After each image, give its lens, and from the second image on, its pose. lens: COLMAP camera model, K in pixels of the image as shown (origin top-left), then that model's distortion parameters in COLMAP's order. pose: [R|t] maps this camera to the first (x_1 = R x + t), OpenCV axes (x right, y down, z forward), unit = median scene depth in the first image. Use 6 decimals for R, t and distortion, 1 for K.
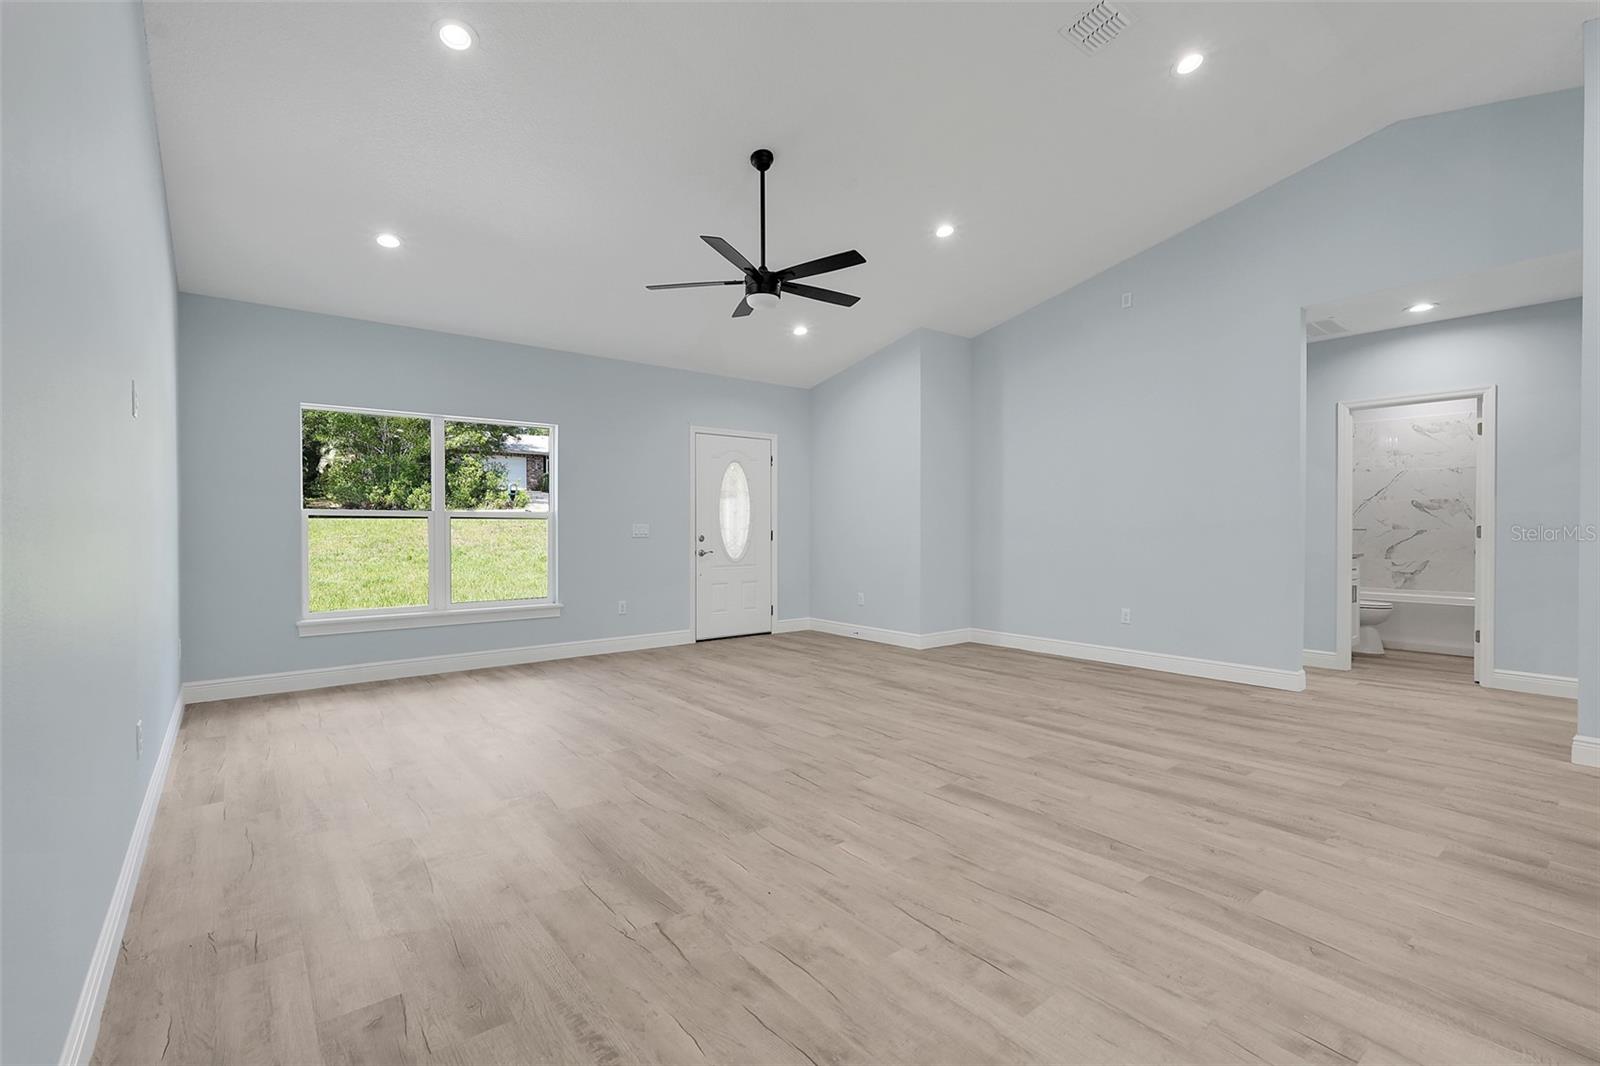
lens RADIAL K [[710.9, 0, 807.3], [0, 710.9, 535.9], [0, 0, 1]] dist [-0.012346, 0.006963]
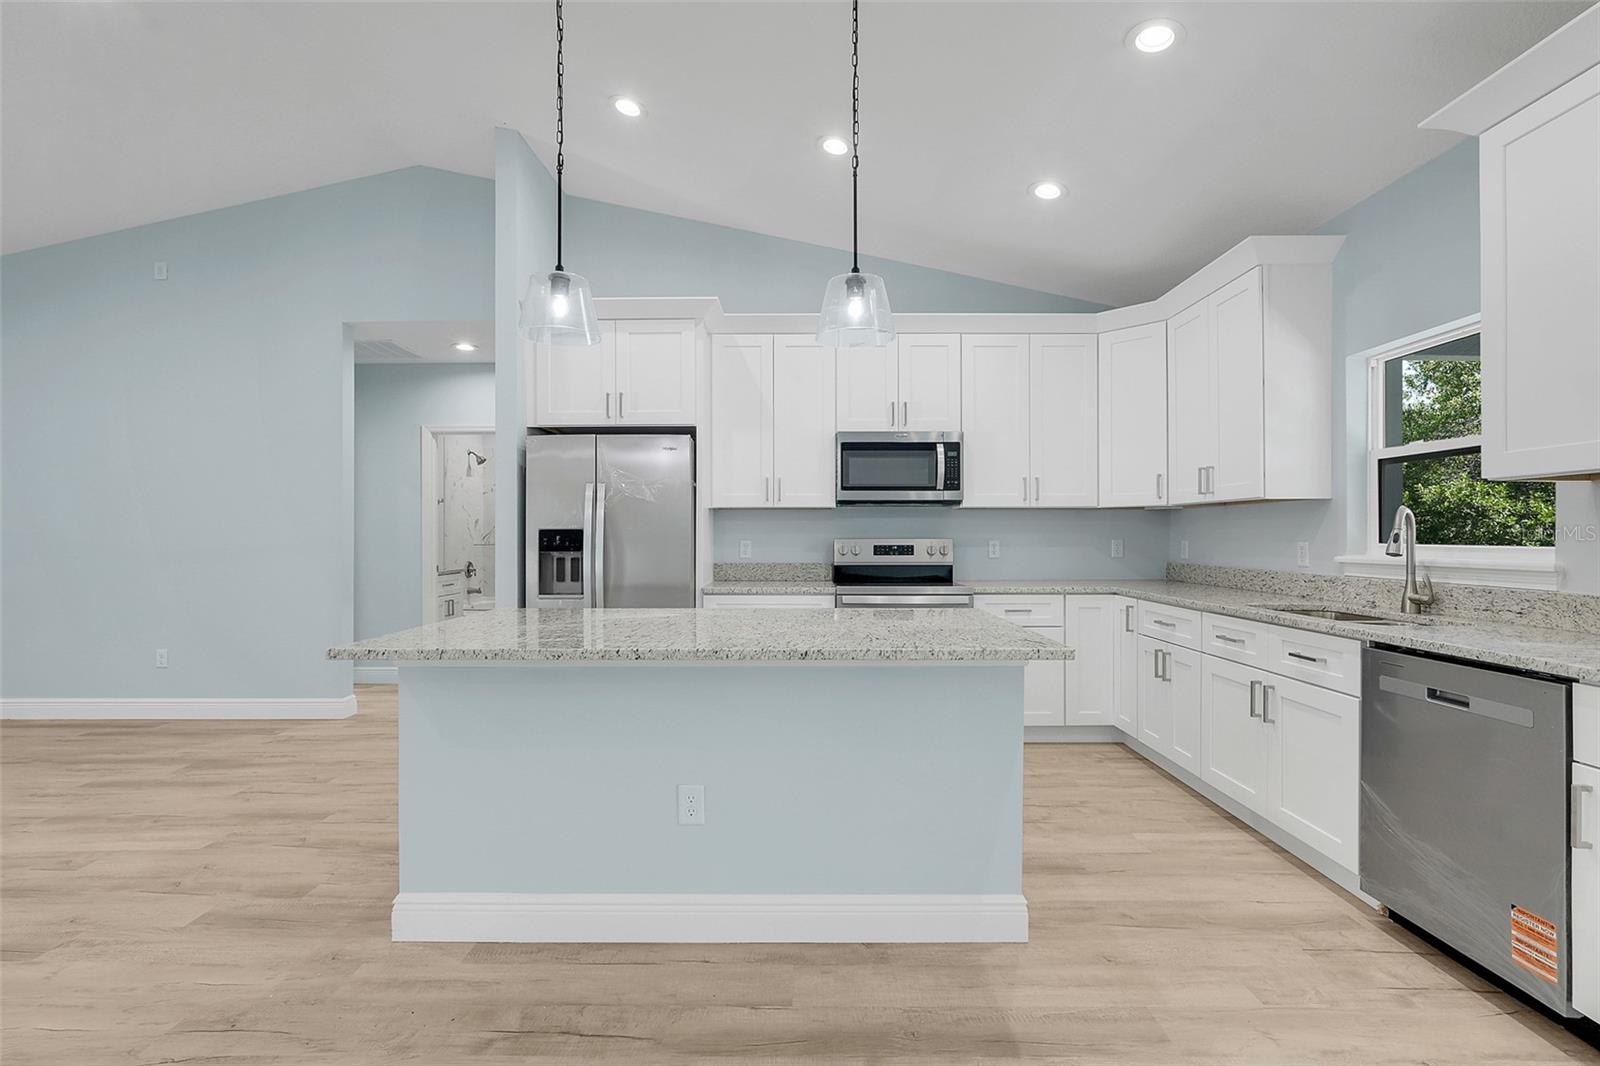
lens RADIAL K [[710.9, 0, 800.9], [0, 710.9, 539.0], [0, 0, 1]] dist [-0.012346, 0.006963]
pose [[0.633070, -0.005381, 0.774076, 0.271588], [0.008733, 0.999962, -0.000190, -0.016236], [-0.774045, 0.006881, 0.633093, -0.080139]]
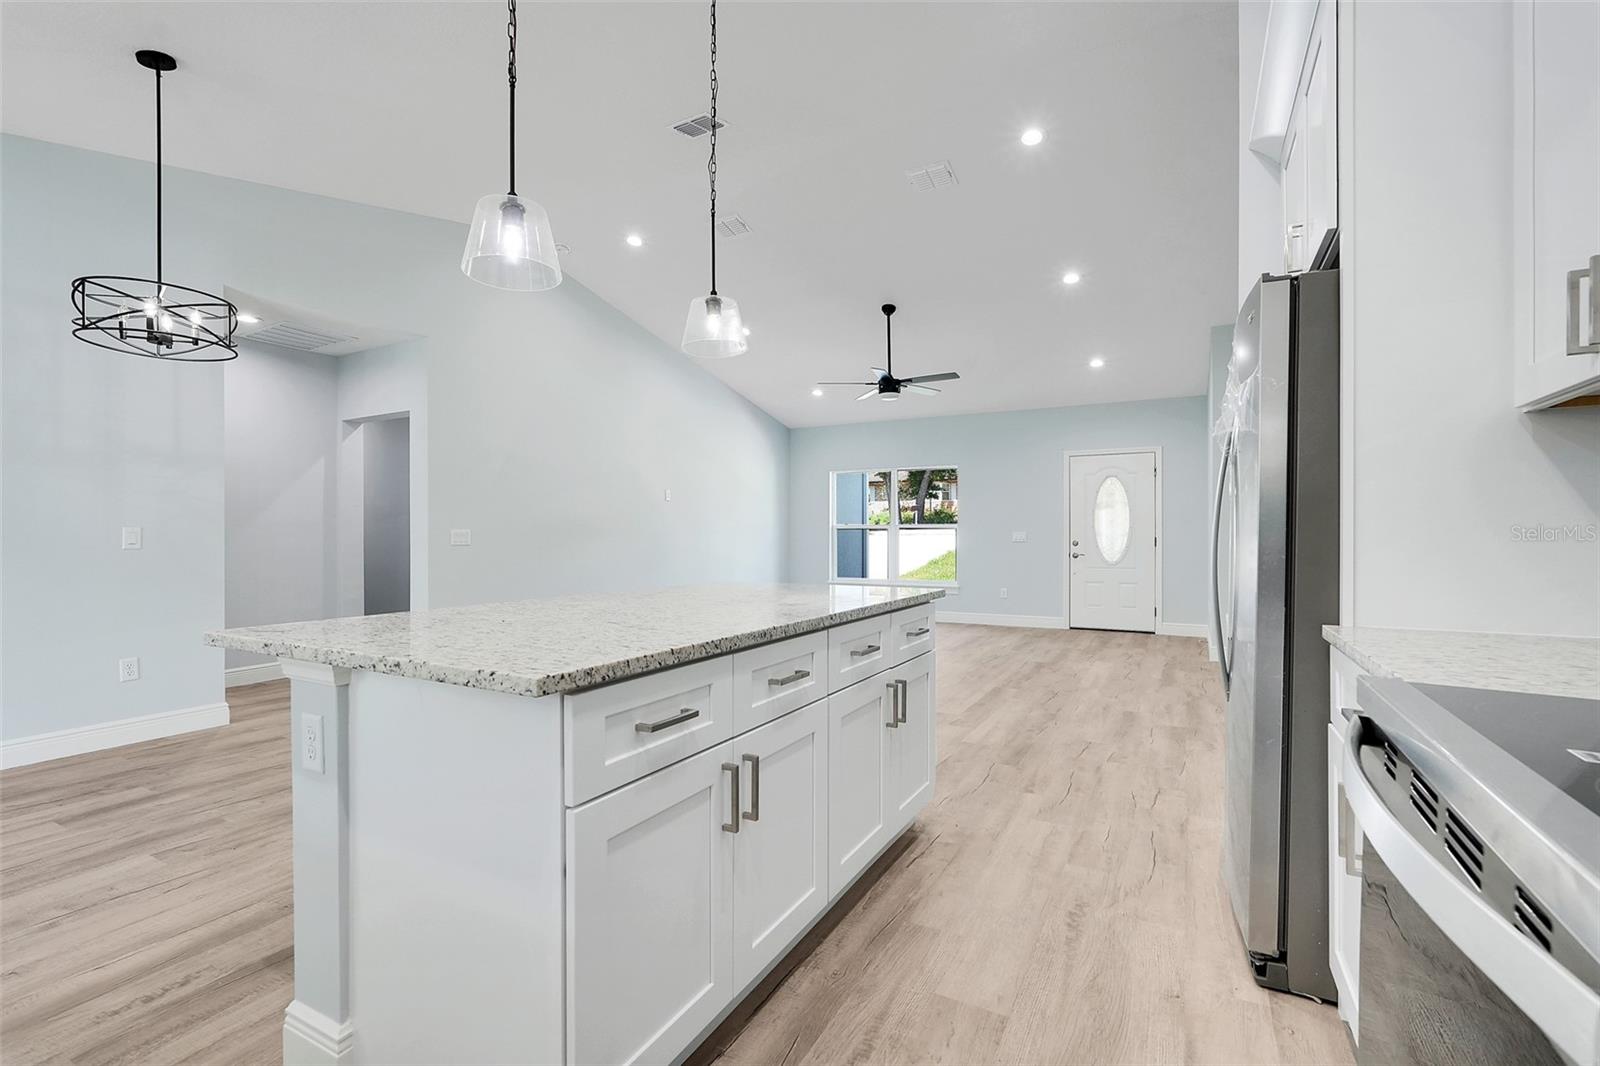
lens RADIAL K [[710.9, 0, 798.4], [0, 710.9, 536.3], [0, 0, 1]] dist [-0.012346, 0.006963]
pose [[0.378405, 0.001135, -0.925640, 0.902860], [-0.007416, 0.999971, -0.001806, -0.003261], [0.925611, 0.007548, 0.378402, 0.124925]]
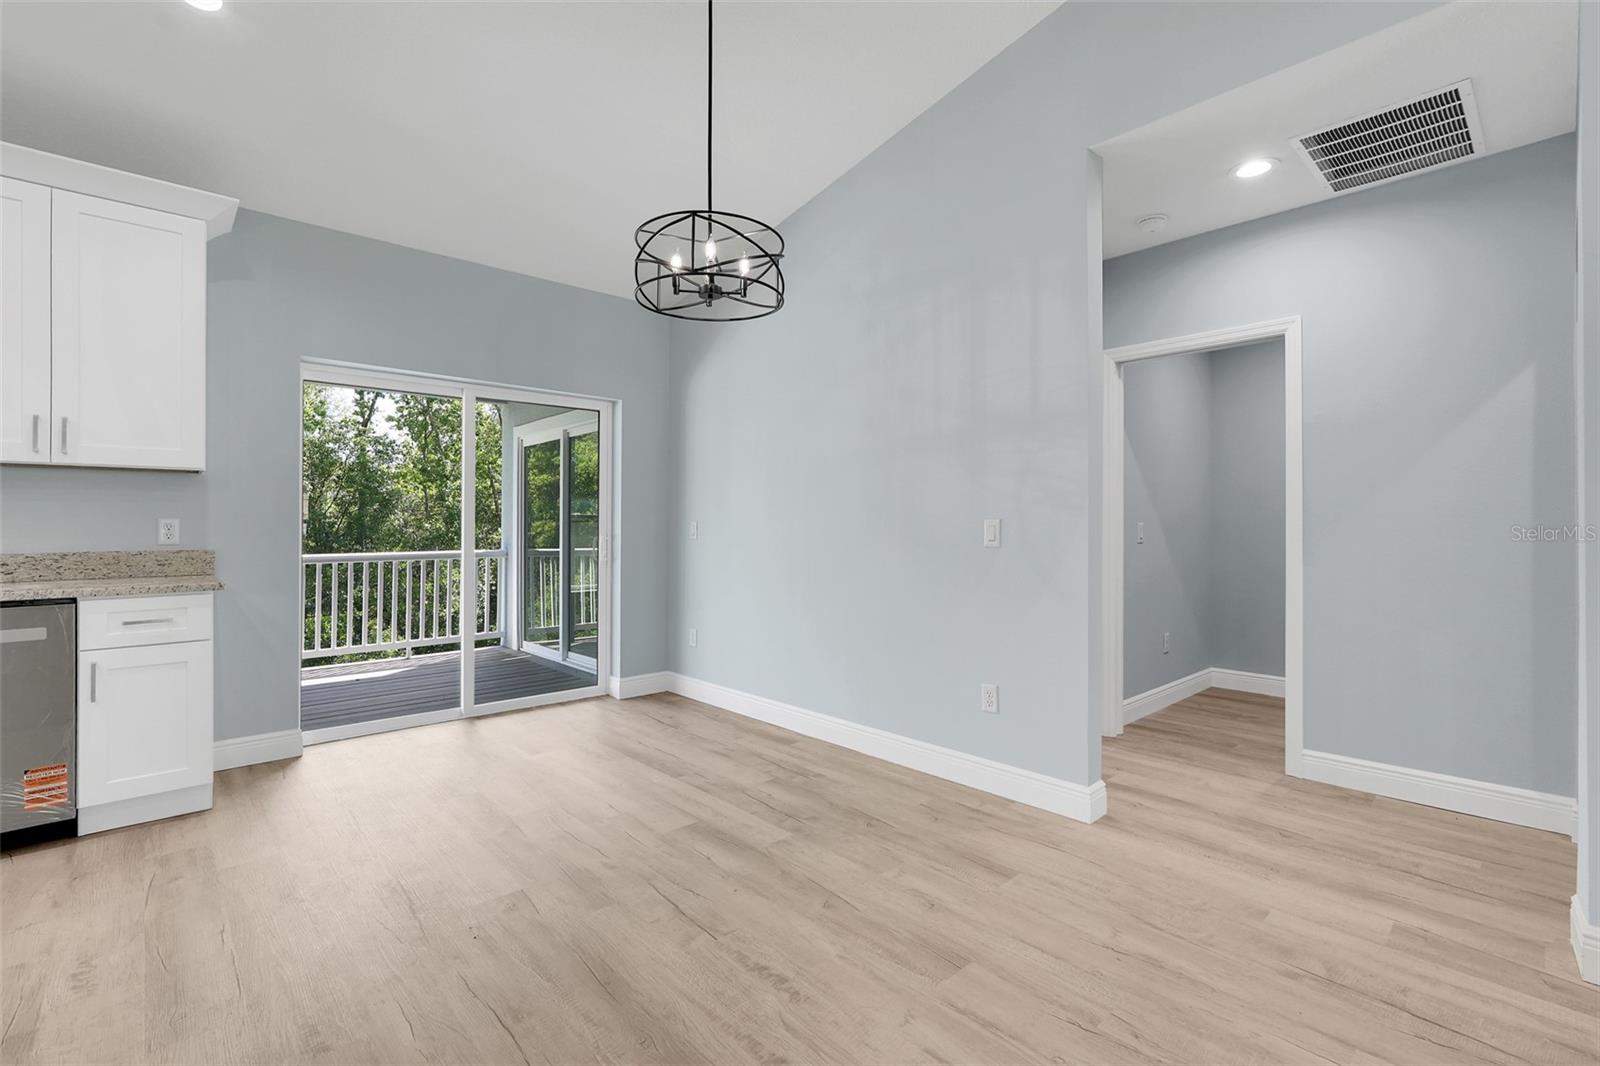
lens RADIAL K [[710.9, 0, 794.0], [0, 710.9, 522.2], [0, 0, 1]] dist [-0.012346, 0.006963]
pose [[-0.998212, -0.001066, -0.059759, 0.266564], [-0.001315, 0.999991, 0.004130, -0.008058], [0.059755, 0.004202, -0.998204, 0.305491]]
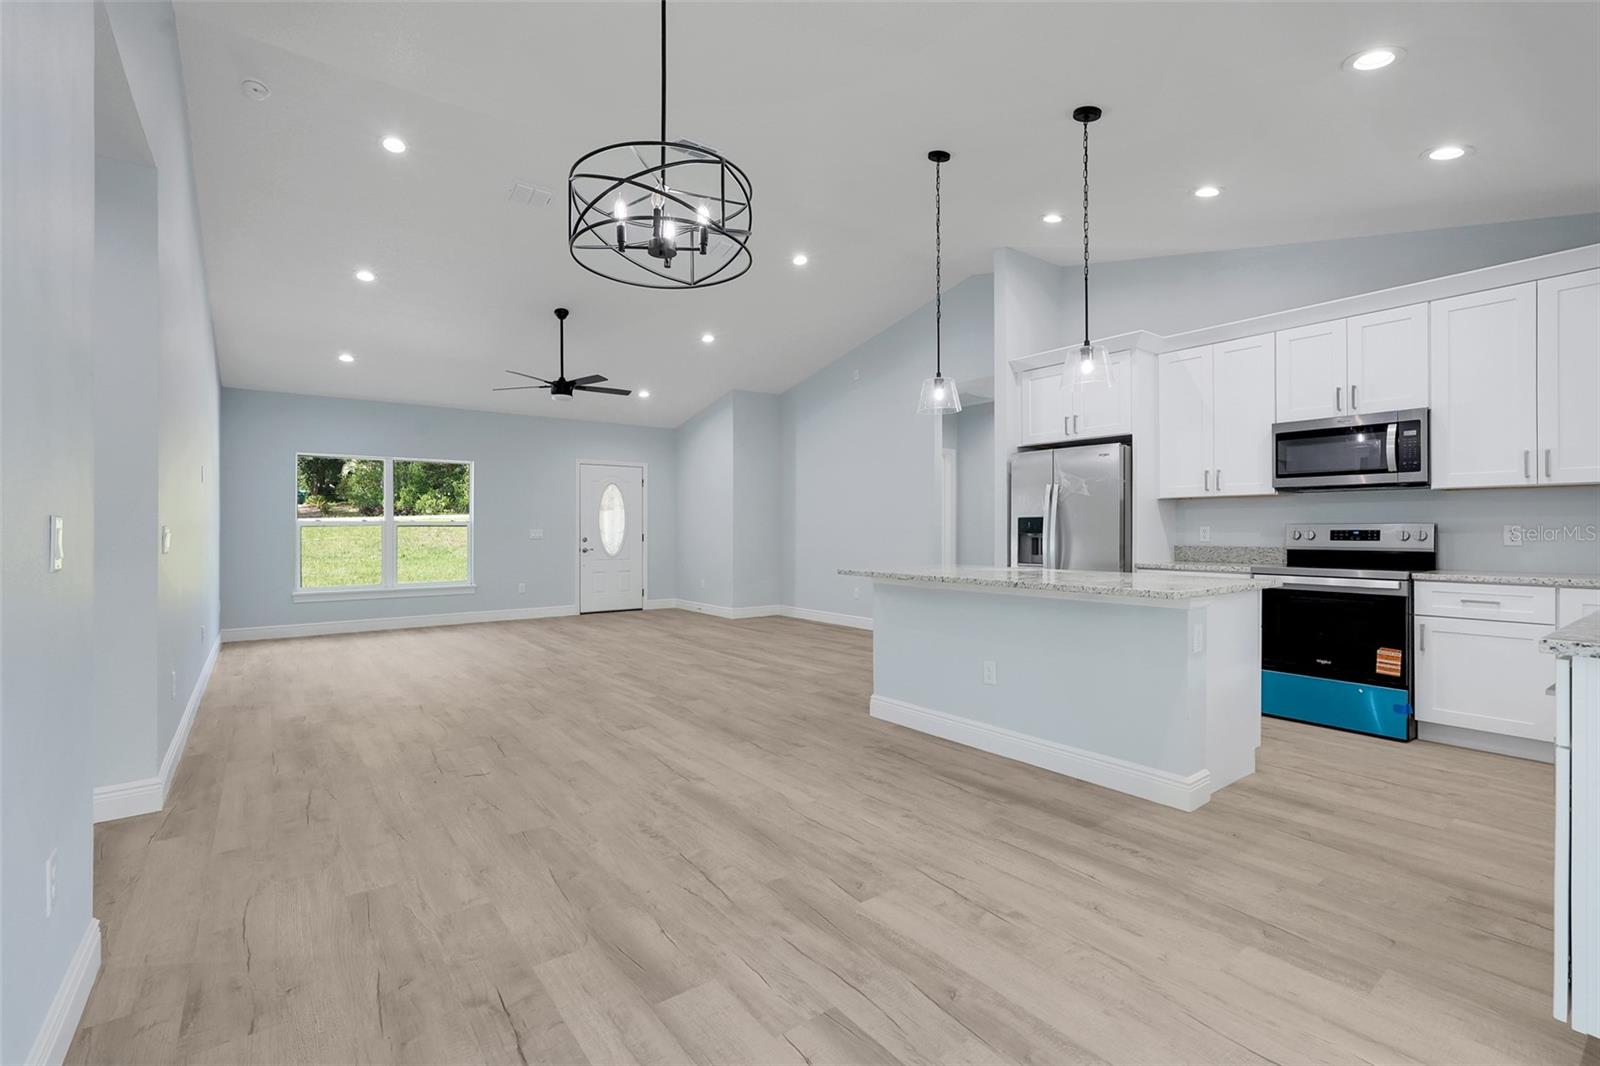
lens RADIAL K [[710.9, 0, 803.4], [0, 710.9, 527.1], [0, 0, 1]] dist [-0.012346, 0.006963]
pose [[0.999533, -0.000127, -0.030564, 0.366193], [-0.000323, 0.999891, -0.014733, -0.001123], [0.030563, 0.014736, 0.999424, -0.425870]]
